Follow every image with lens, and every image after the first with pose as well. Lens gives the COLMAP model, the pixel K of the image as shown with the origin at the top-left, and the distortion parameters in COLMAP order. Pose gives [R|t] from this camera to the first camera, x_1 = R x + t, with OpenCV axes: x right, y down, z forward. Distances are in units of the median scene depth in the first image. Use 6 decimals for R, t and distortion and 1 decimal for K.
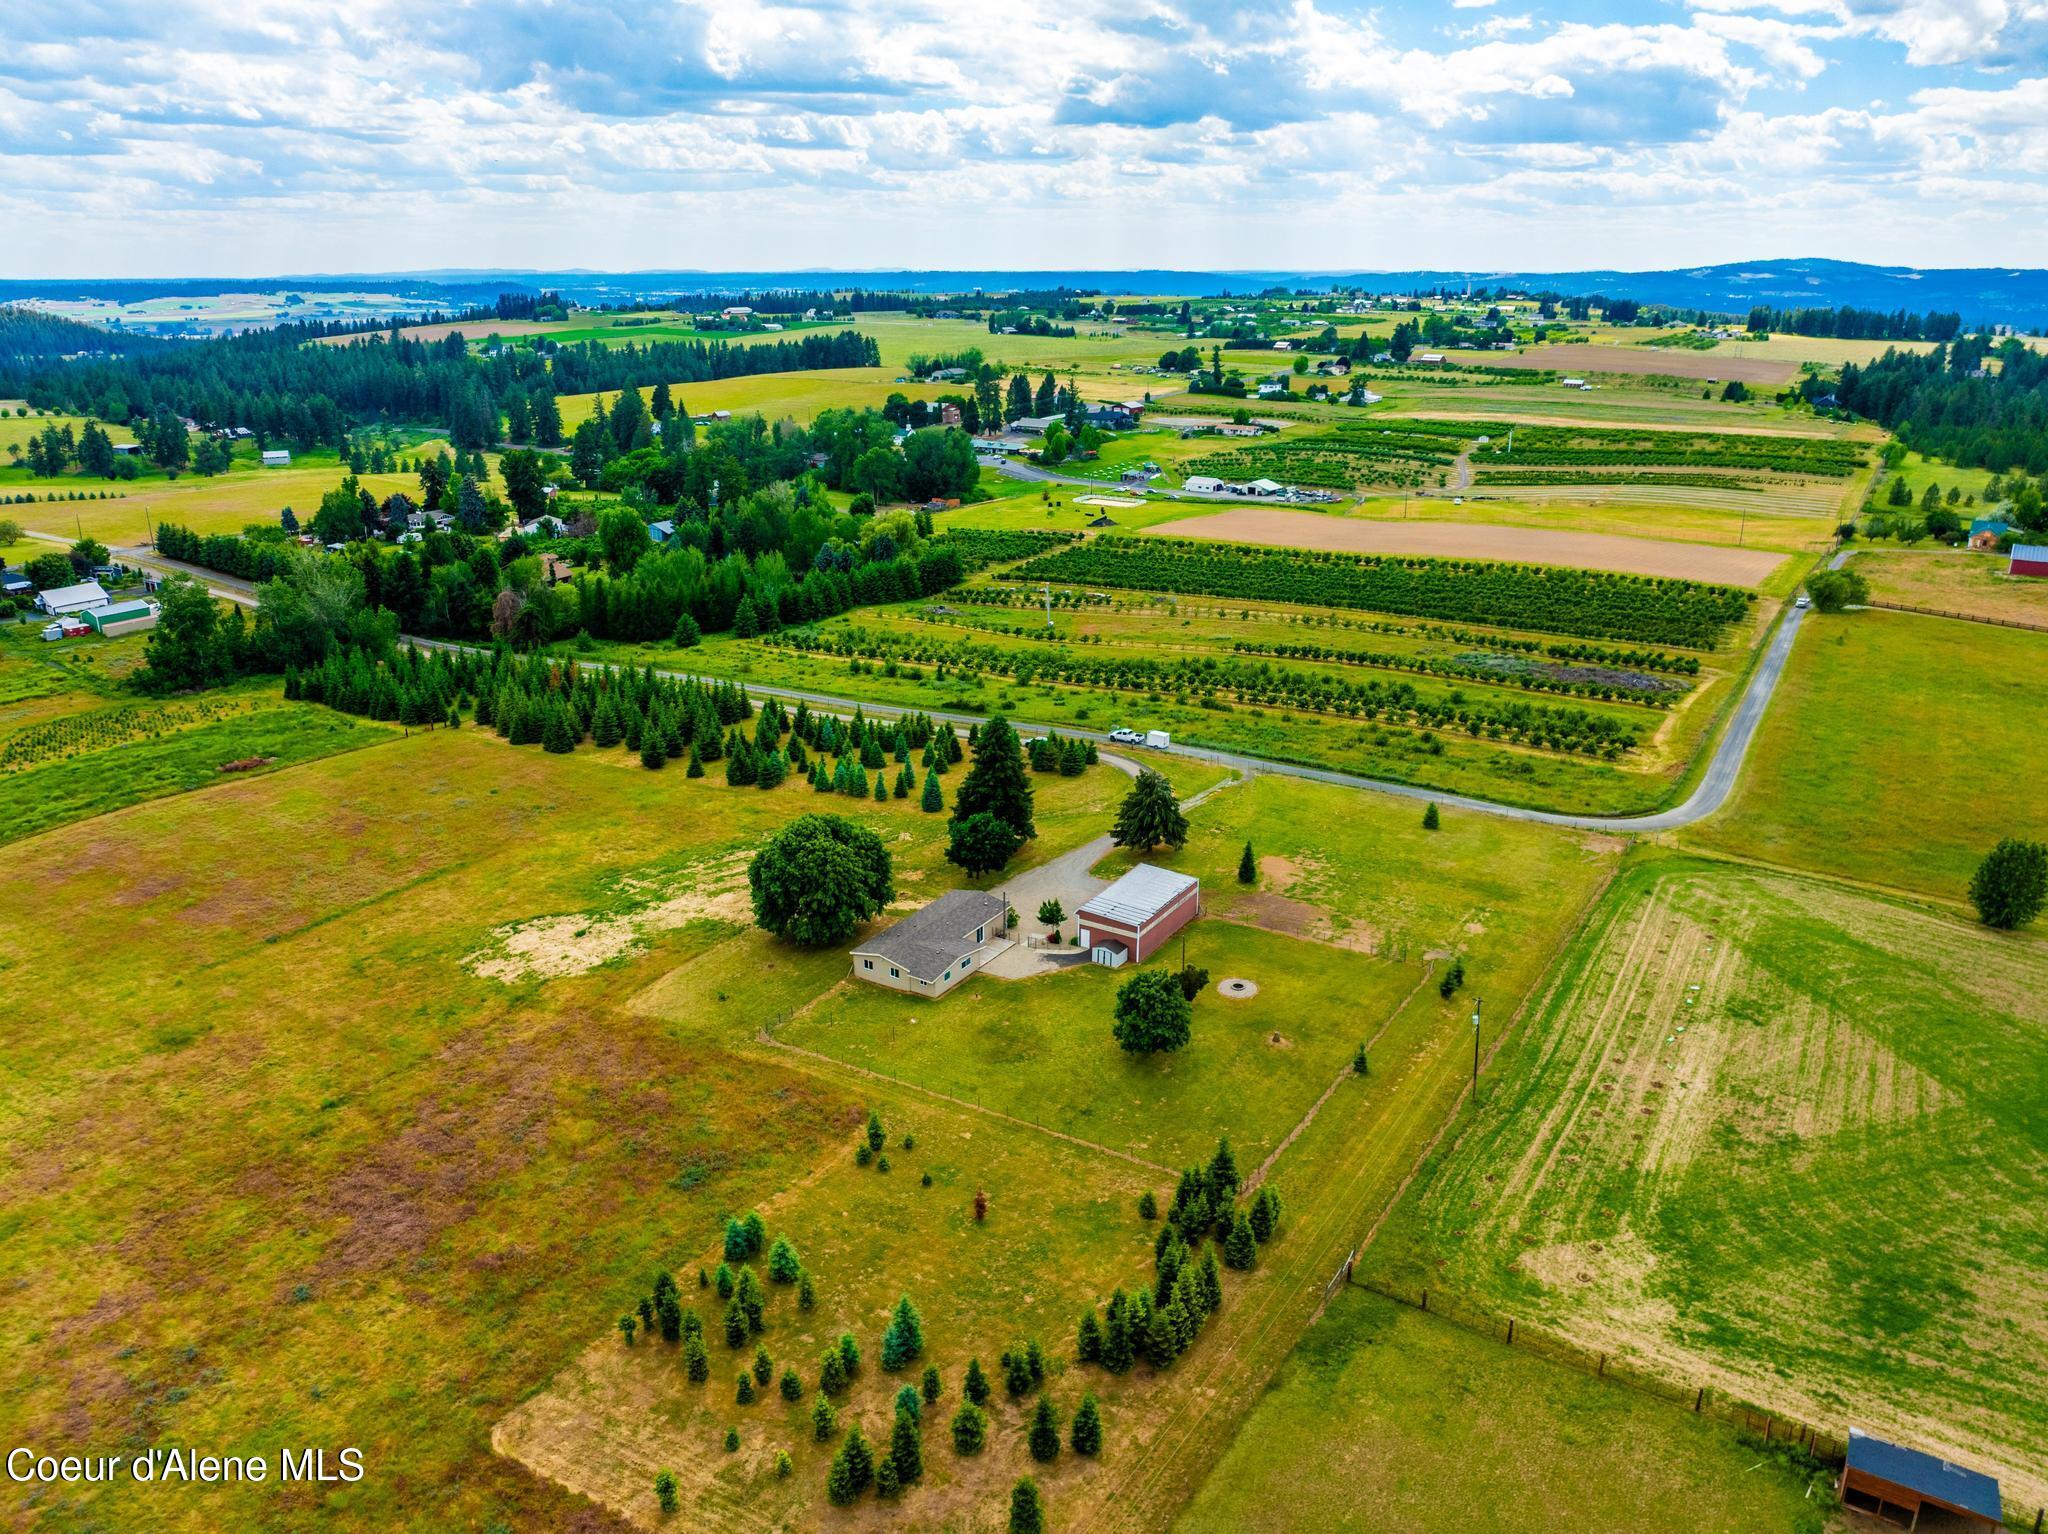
lens RADIAL K [[1446.9, 0, 1037.2], [0, 1446.9, 763.2], [0, 0, 1]] dist [-0.039708, 0.005442]
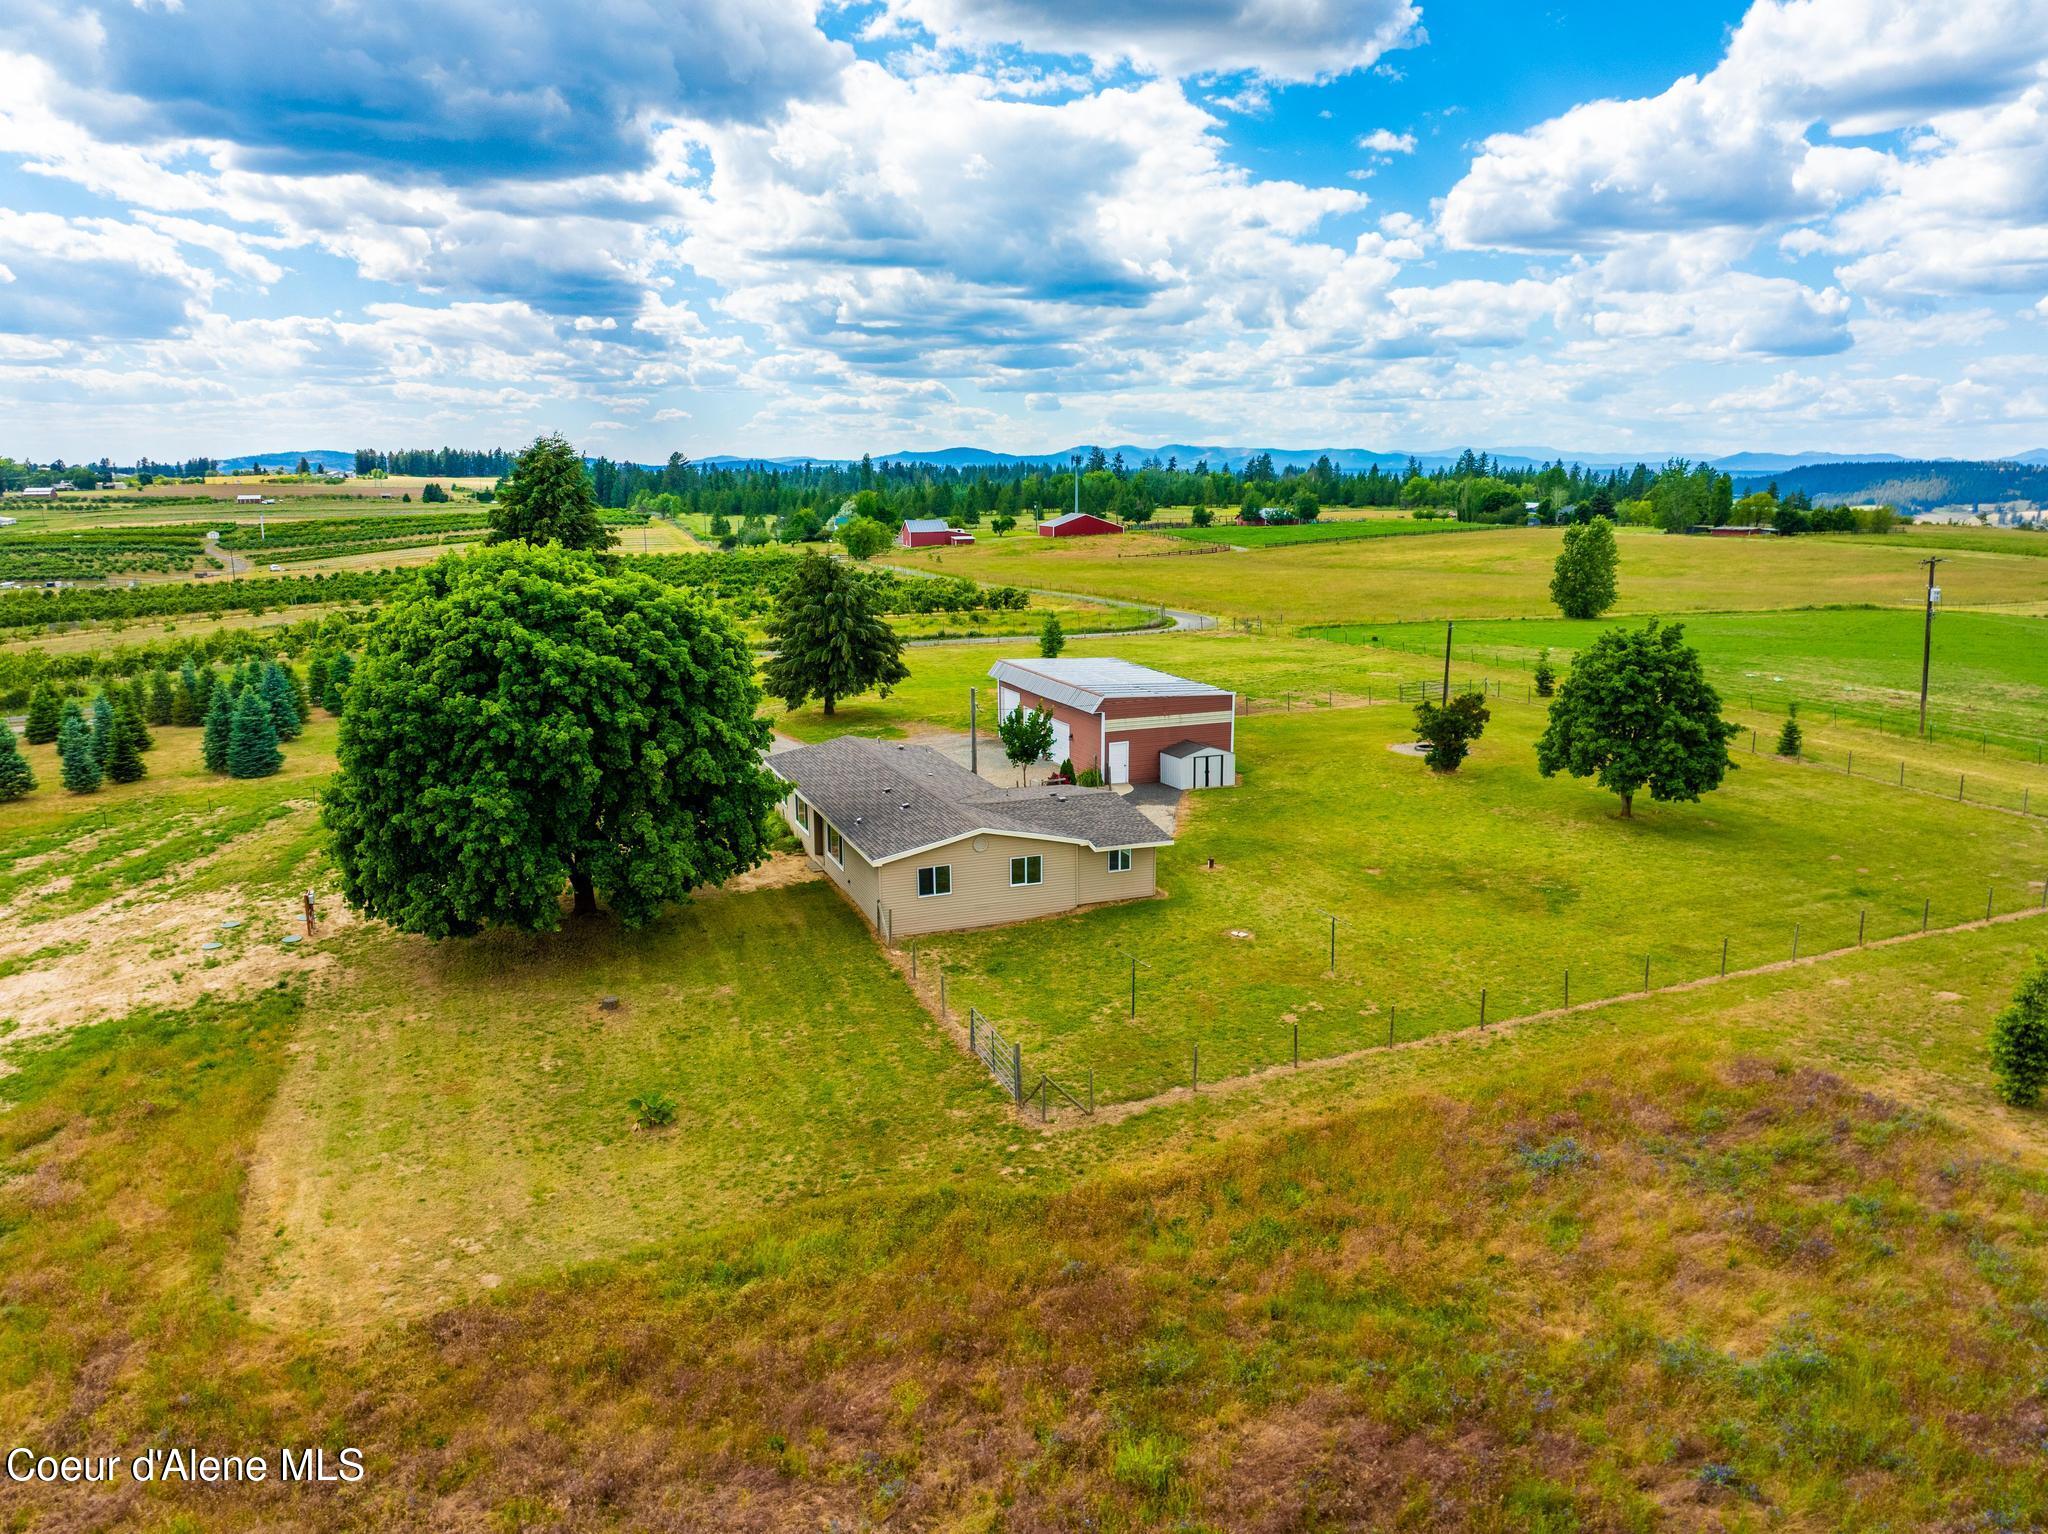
lens RADIAL K [[1452.9, 0, 1030.1], [0, 1452.9, 724.6], [0, 0, 1]] dist [-0.039665, 0.000946]
pose [[0.594543, -0.143979, 0.791068, -0.228550], [0.265529, 0.963800, -0.024146, 0.075459], [-0.758955, 0.224407, 0.611252, 0.490541]]
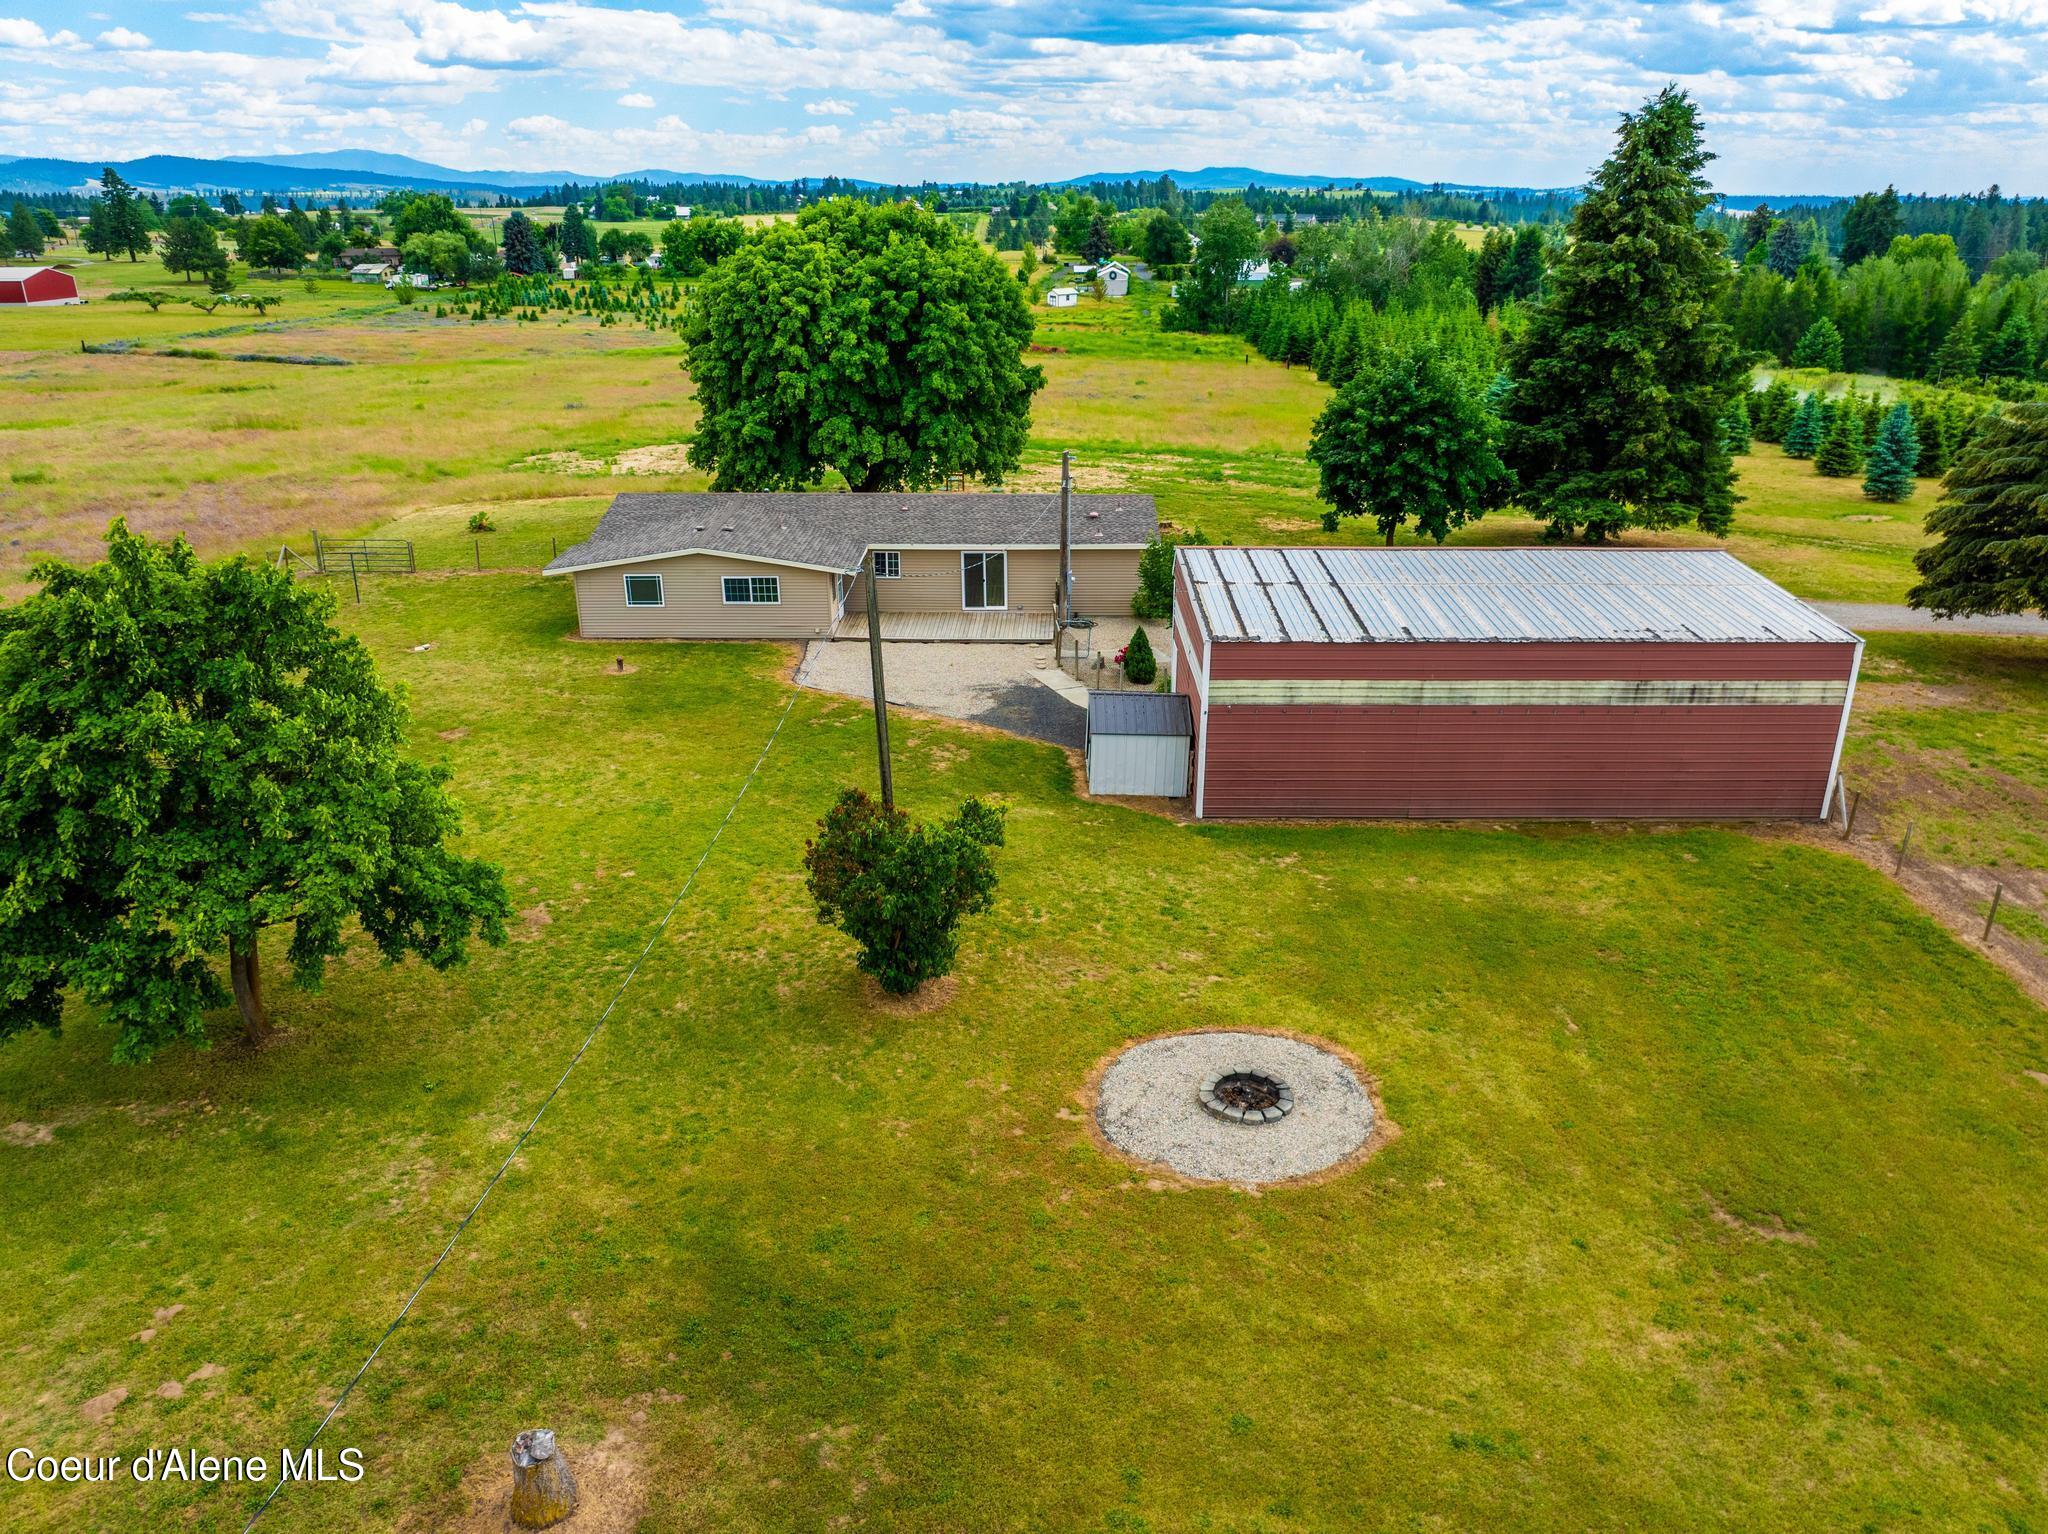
lens RADIAL K [[1438.1, 0, 1035.4], [0, 1438.1, 757.8], [0, 0, 1]] dist [-0.042442, 0.000040]
pose [[0.520772, 0.311505, -0.794834, 0.146641], [-0.278090, 0.942168, 0.187044, 0.062689], [0.807132, 0.123628, 0.577281, 0.558377]]
